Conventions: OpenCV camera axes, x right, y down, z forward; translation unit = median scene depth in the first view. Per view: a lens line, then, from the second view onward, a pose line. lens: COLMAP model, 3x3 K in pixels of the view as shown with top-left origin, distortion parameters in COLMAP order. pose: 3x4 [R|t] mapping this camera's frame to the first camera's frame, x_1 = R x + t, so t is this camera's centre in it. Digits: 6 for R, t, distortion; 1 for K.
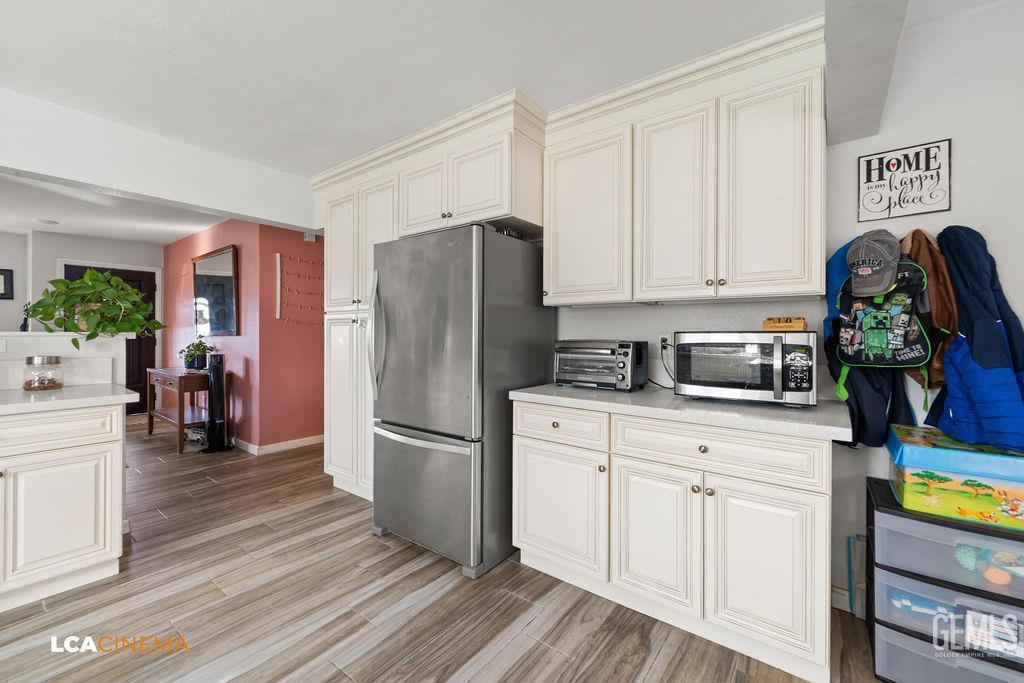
lens RADIAL K [[417.6, 0, 509.6], [0, 417.6, 332.4], [0, 0, 1]] dist [-0.000183, 0.000056]
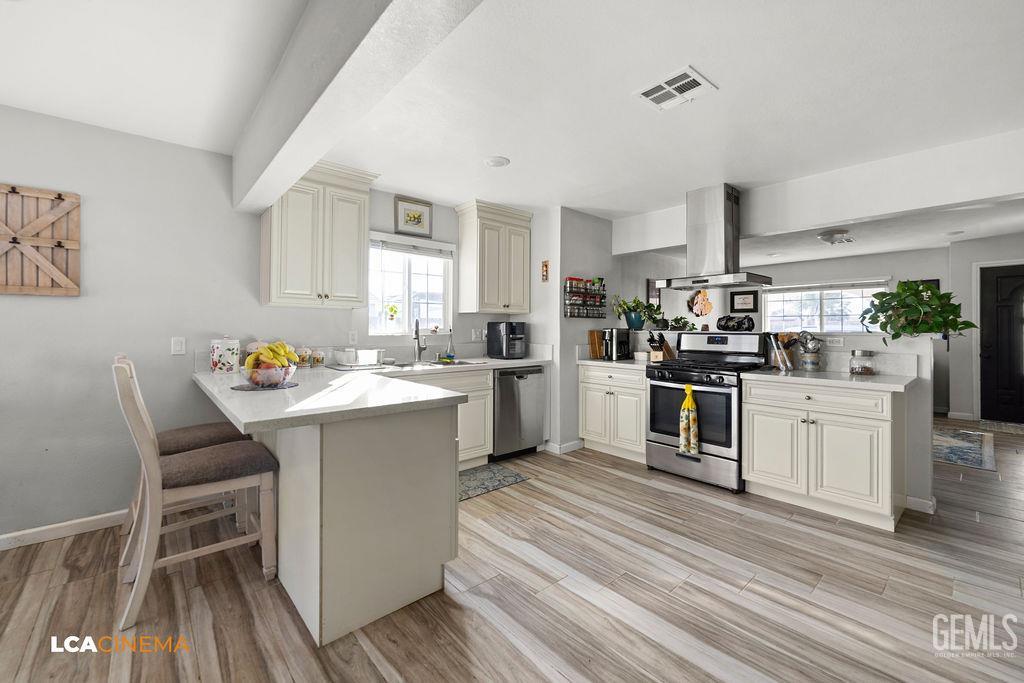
lens RADIAL K [[417.6, 0, 509.6], [0, 417.6, 332.4], [0, 0, 1]] dist [-0.000183, 0.000056]
pose [[-0.202977, -0.003855, -0.979176, 0.465306], [-0.003379, 0.999989, -0.003237, 0.007009], [0.979178, 0.002652, -0.202987, 0.151918]]
